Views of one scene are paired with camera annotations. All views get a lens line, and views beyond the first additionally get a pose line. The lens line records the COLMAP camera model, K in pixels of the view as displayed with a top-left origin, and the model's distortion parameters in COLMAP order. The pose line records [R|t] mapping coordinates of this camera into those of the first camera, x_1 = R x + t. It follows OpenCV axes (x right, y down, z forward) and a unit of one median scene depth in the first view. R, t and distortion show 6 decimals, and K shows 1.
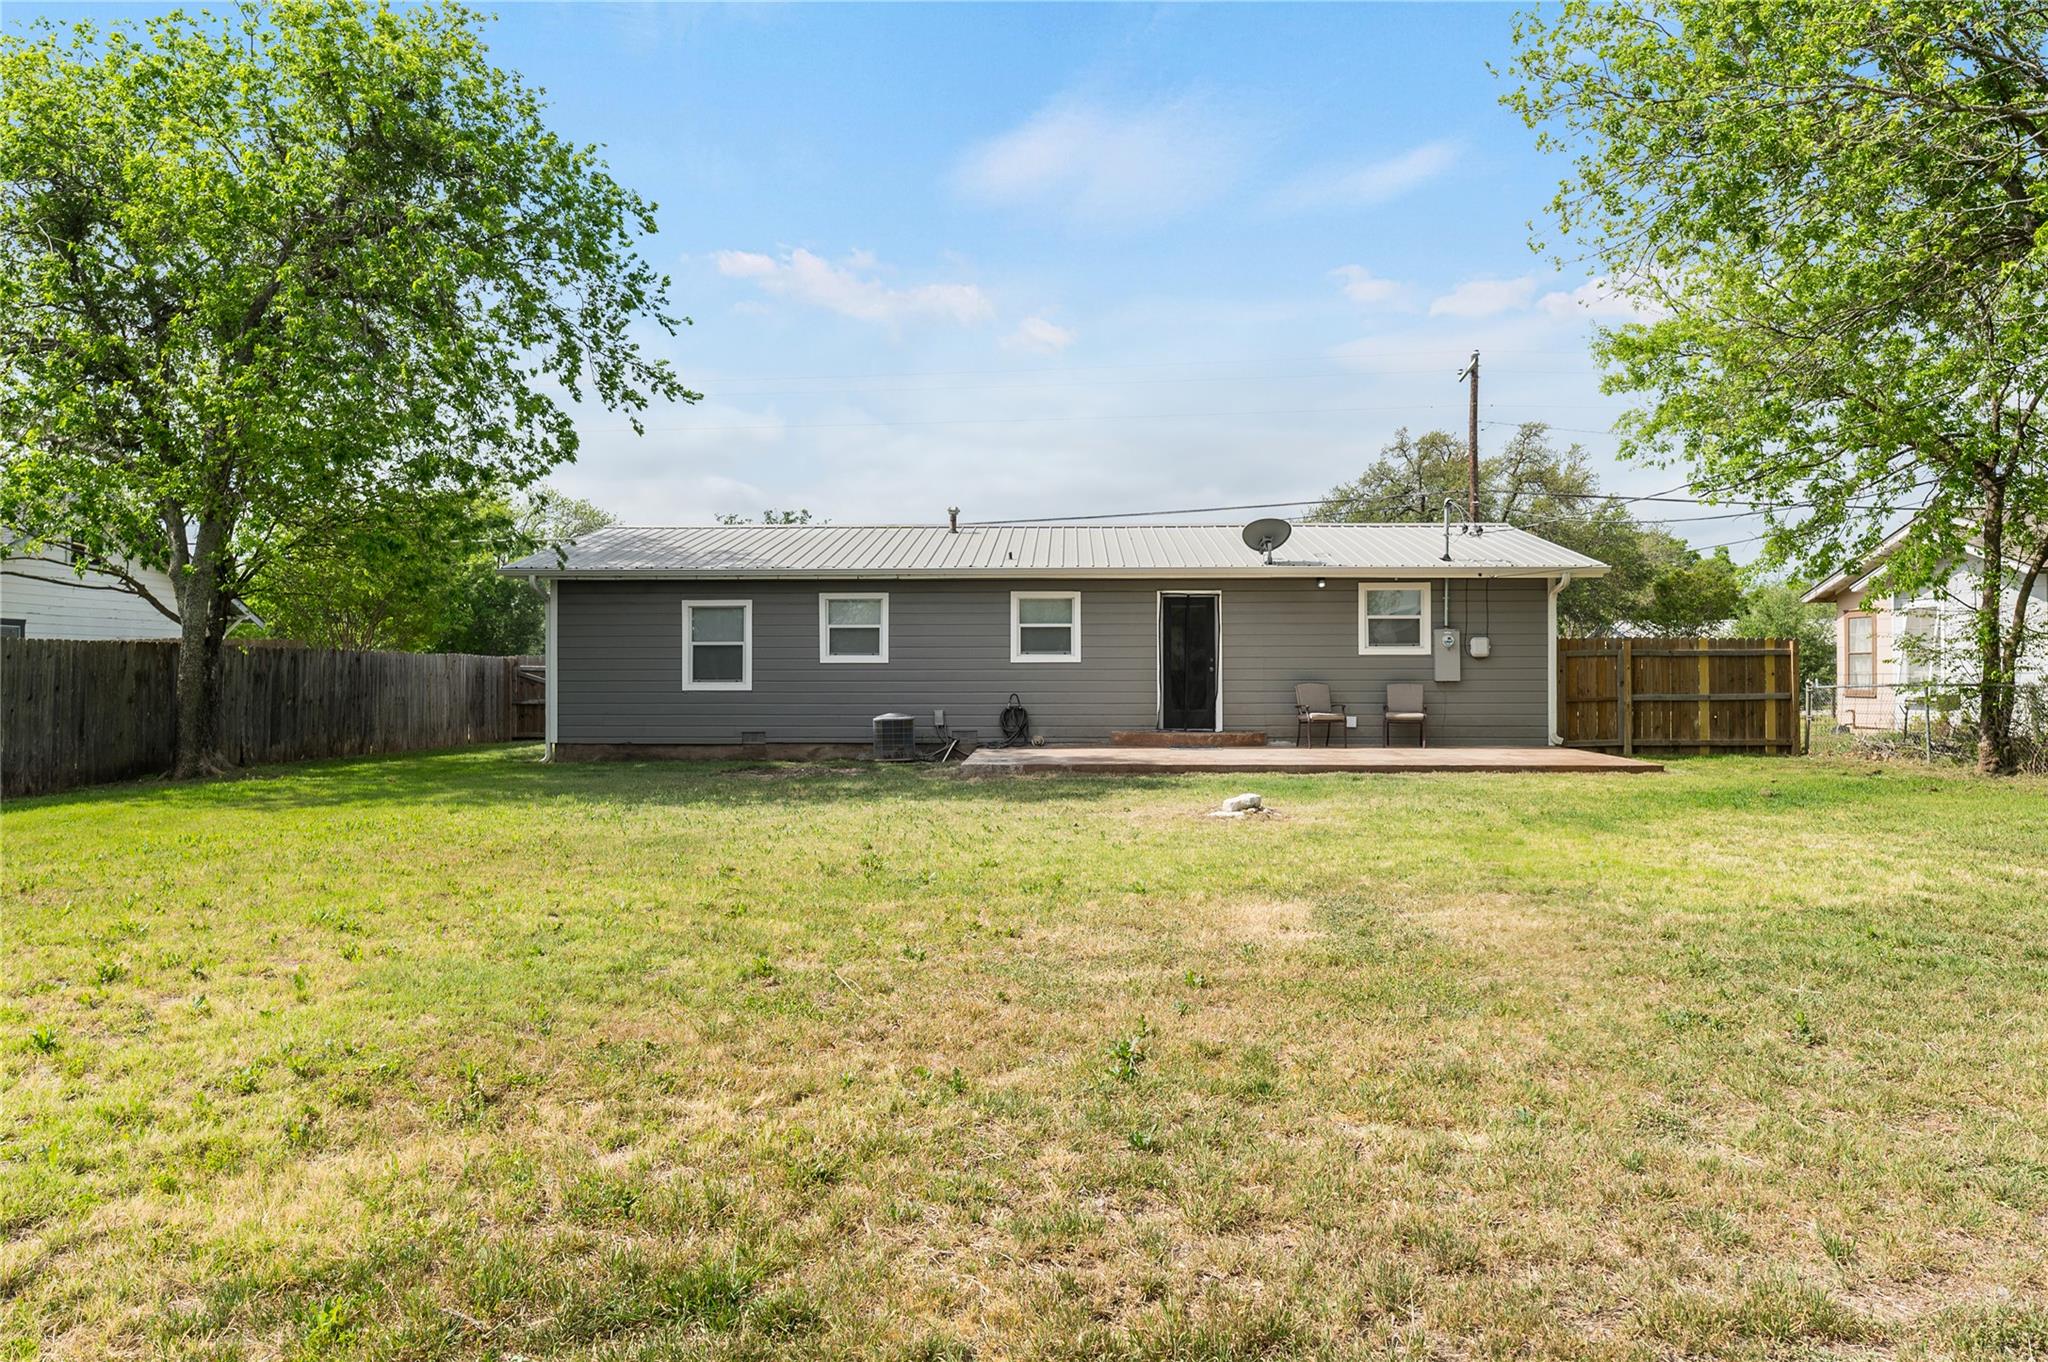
lens RADIAL K [[1342.3, 0, 1030.9], [0, 1342.3, 666.2], [0, 0, 1]] dist [0.015603, -0.001845]
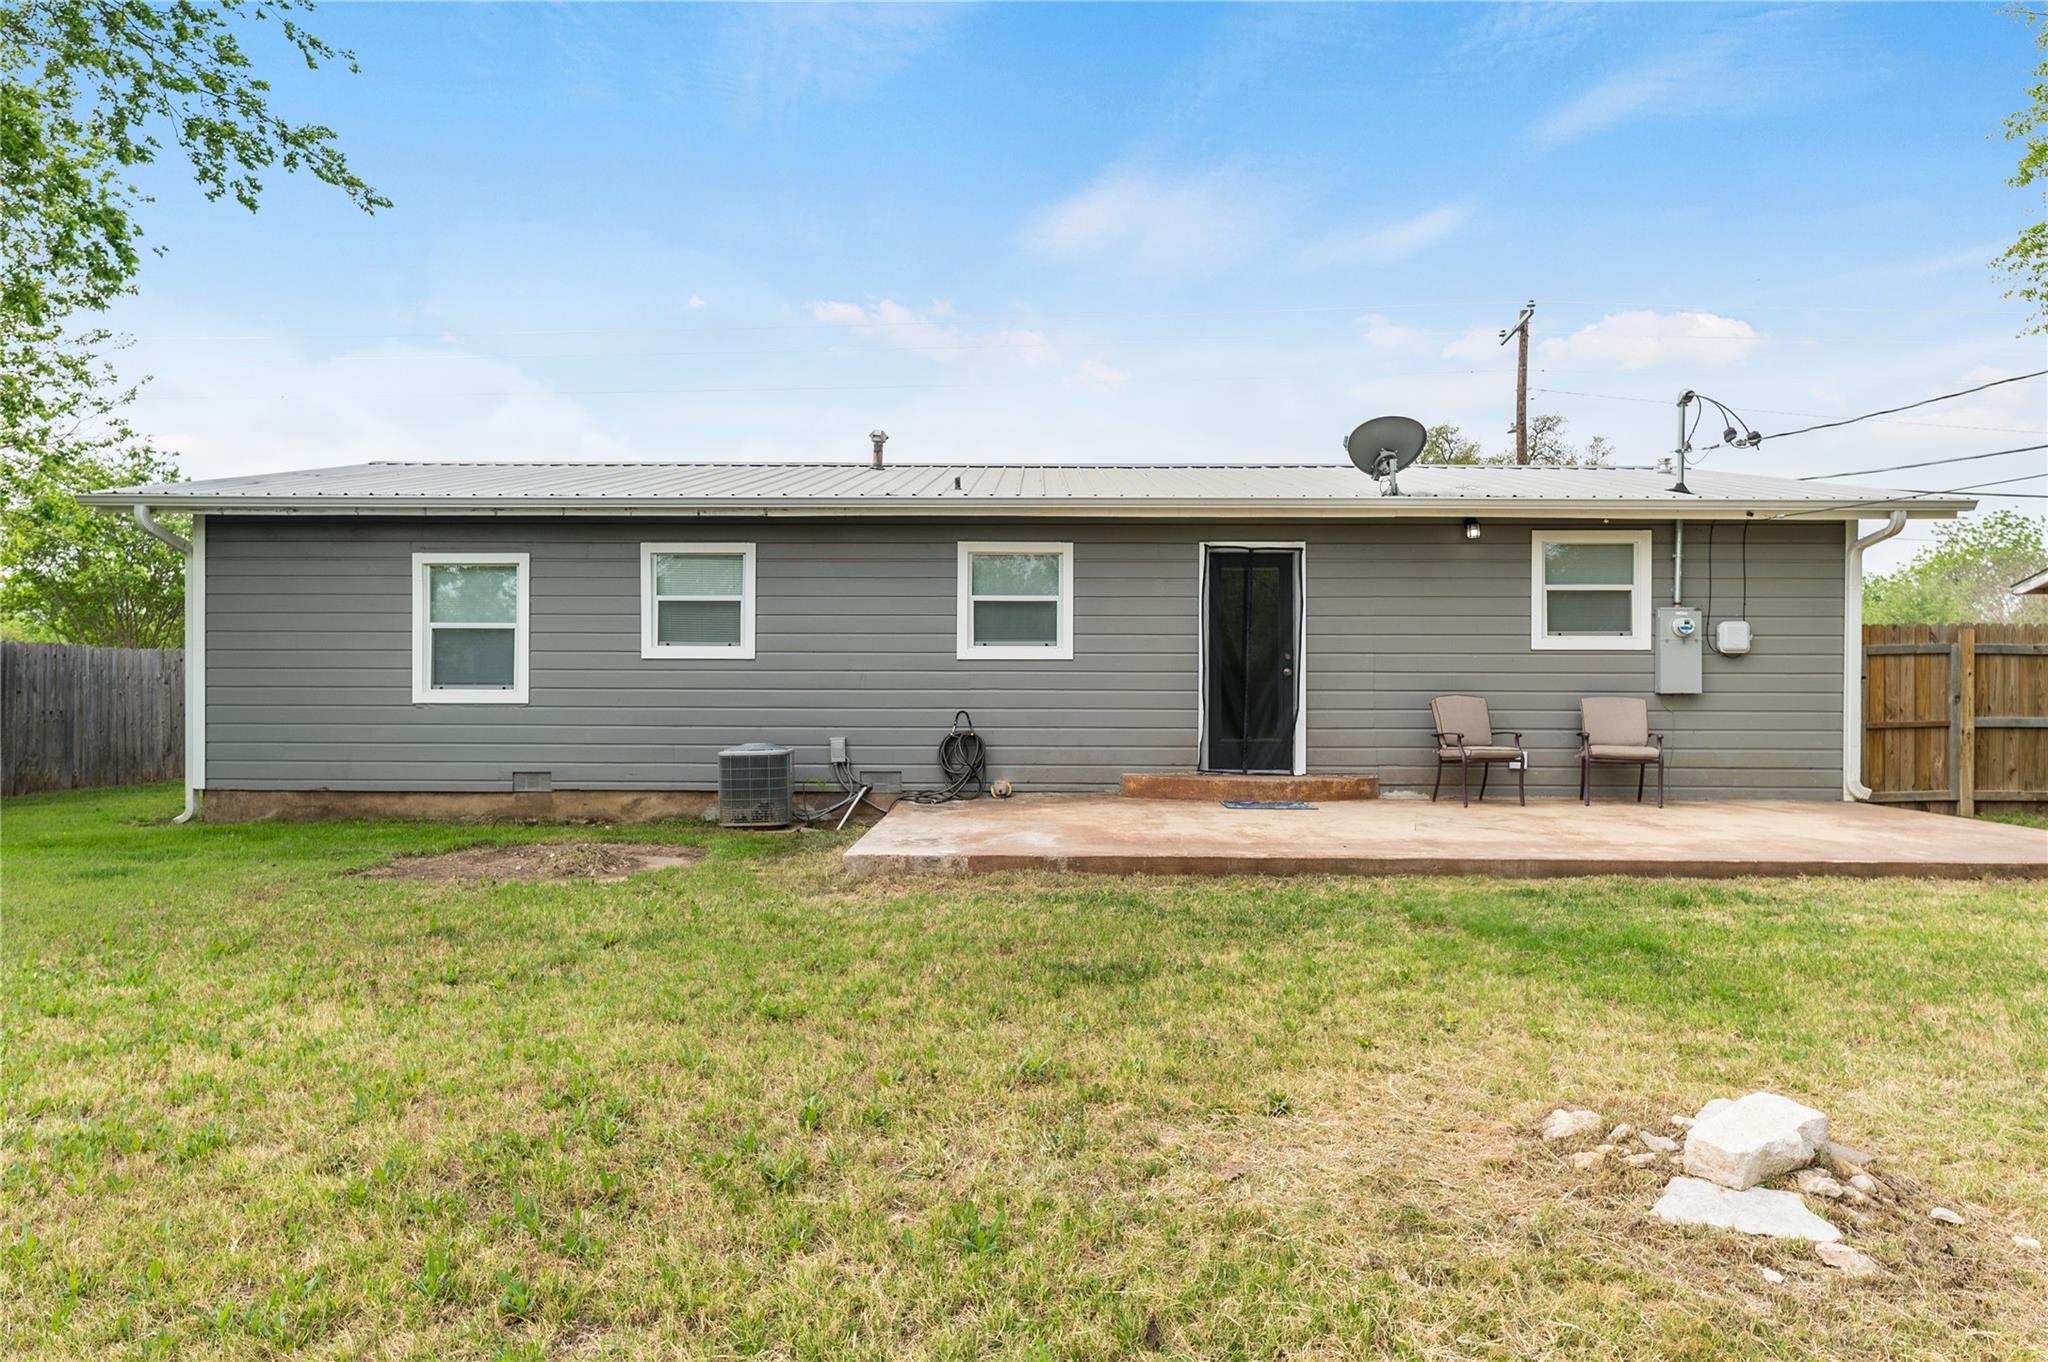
lens RADIAL K [[1209.5, 0, 1020.8], [0, 1209.5, 684.1], [0, 0, 1]] dist [0.007997, -0.003838]
pose [[0.999835, 0.005209, 0.017379, 0.004427], [-0.005243, 0.999984, 0.001900, 0.007547], [-0.017369, -0.001991, 0.999847, 0.457769]]
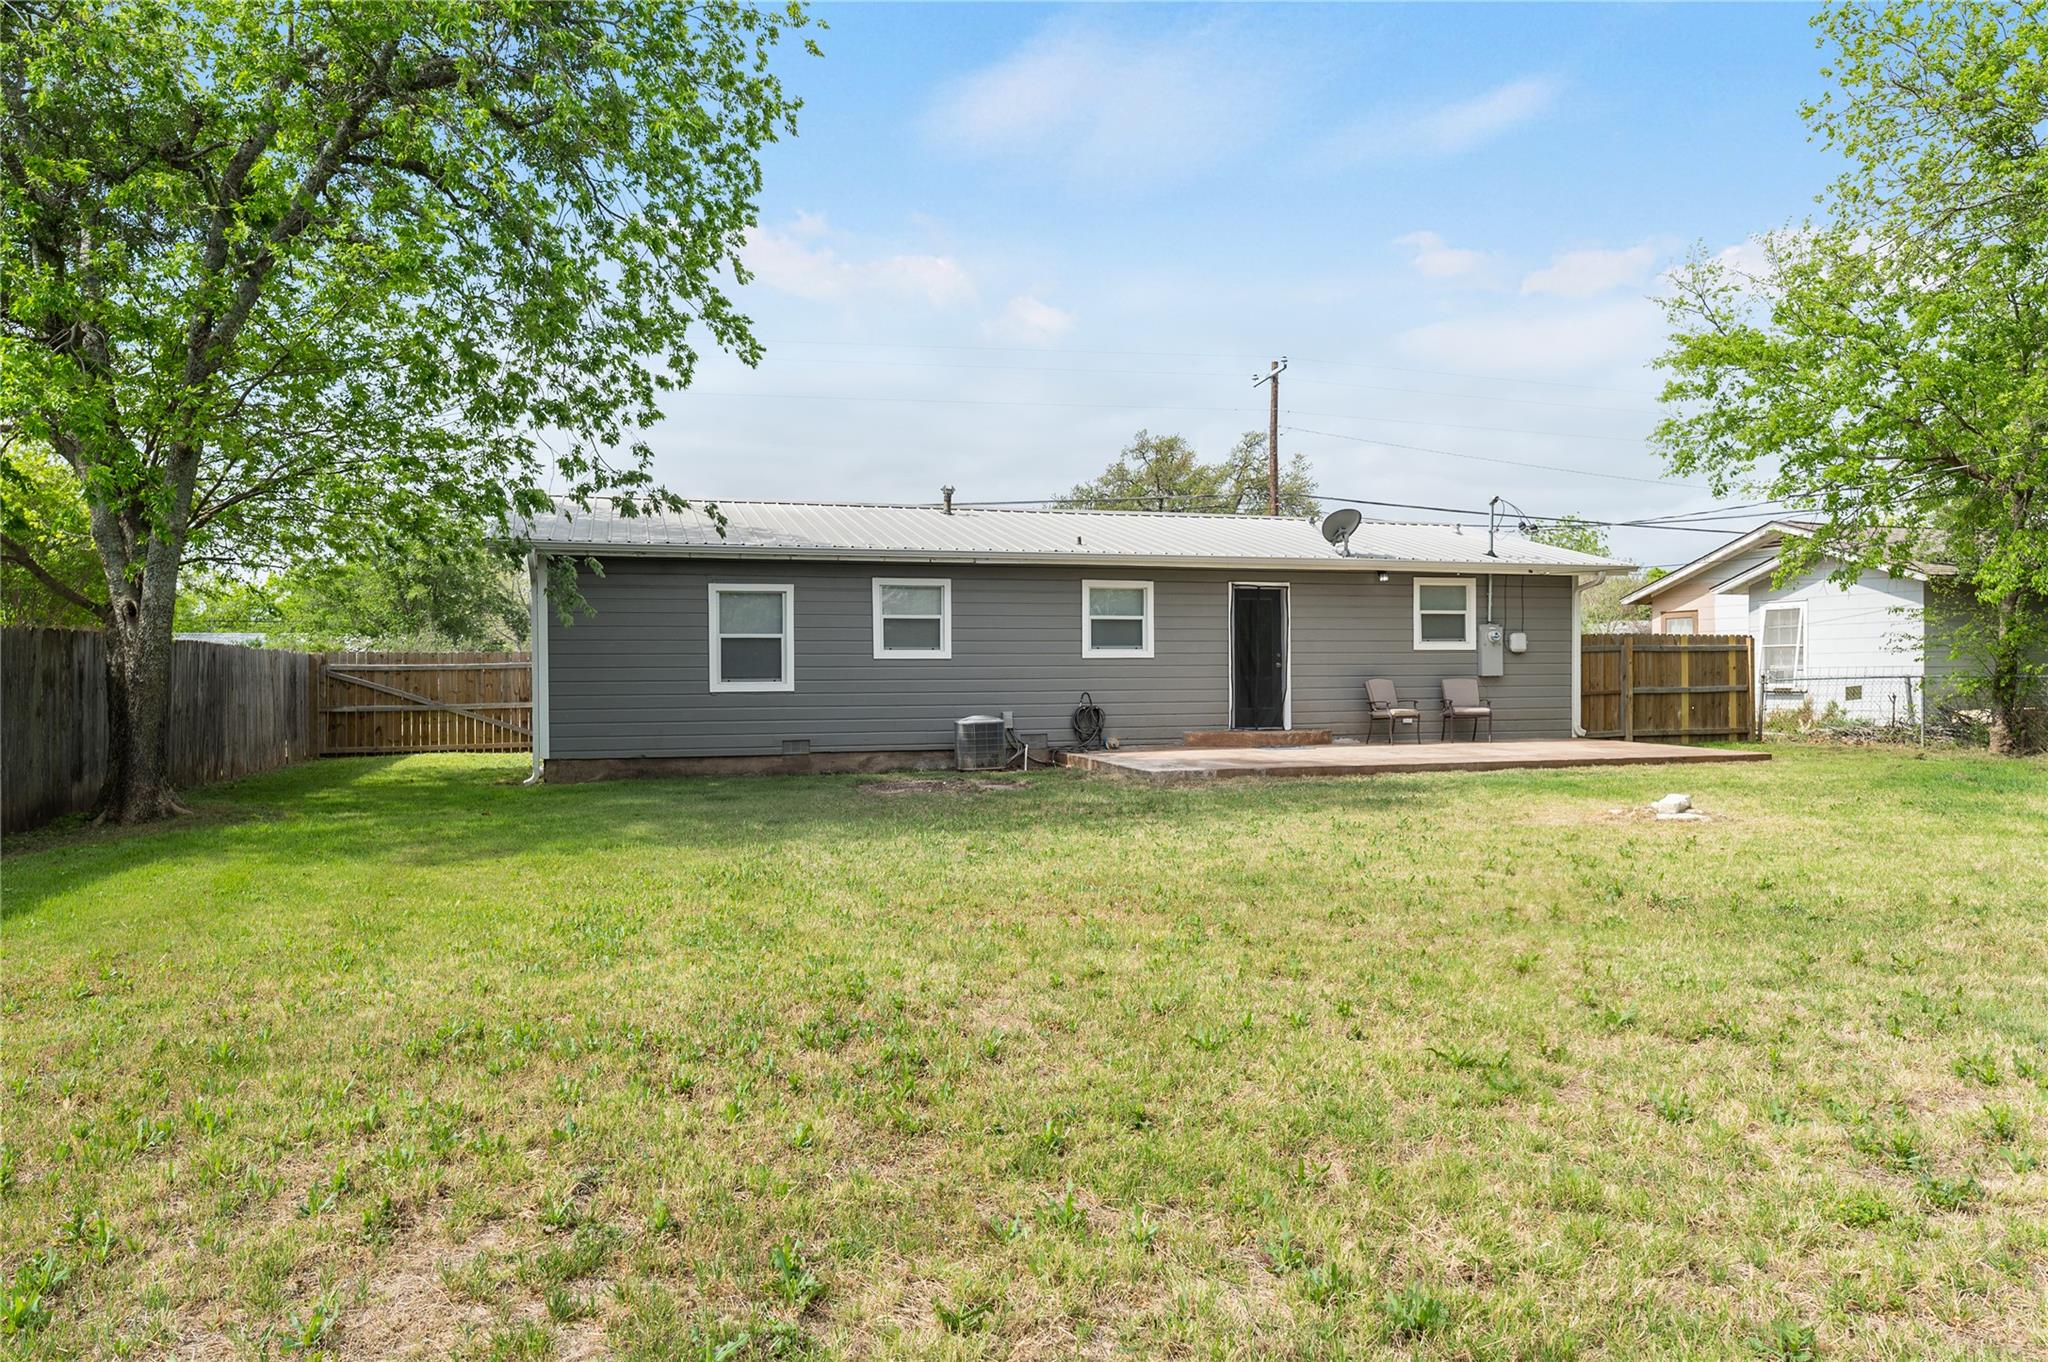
lens RADIAL K [[1342.3, 0, 1033.1], [0, 1342.3, 682.1], [0, 0, 1]] dist [0.015603, -0.001845]
pose [[0.945278, -0.006588, 0.326199, -0.346245], [0.002468, 0.999912, 0.013043, 0.001737], [-0.326256, -0.011525, 0.945211, 0.151835]]
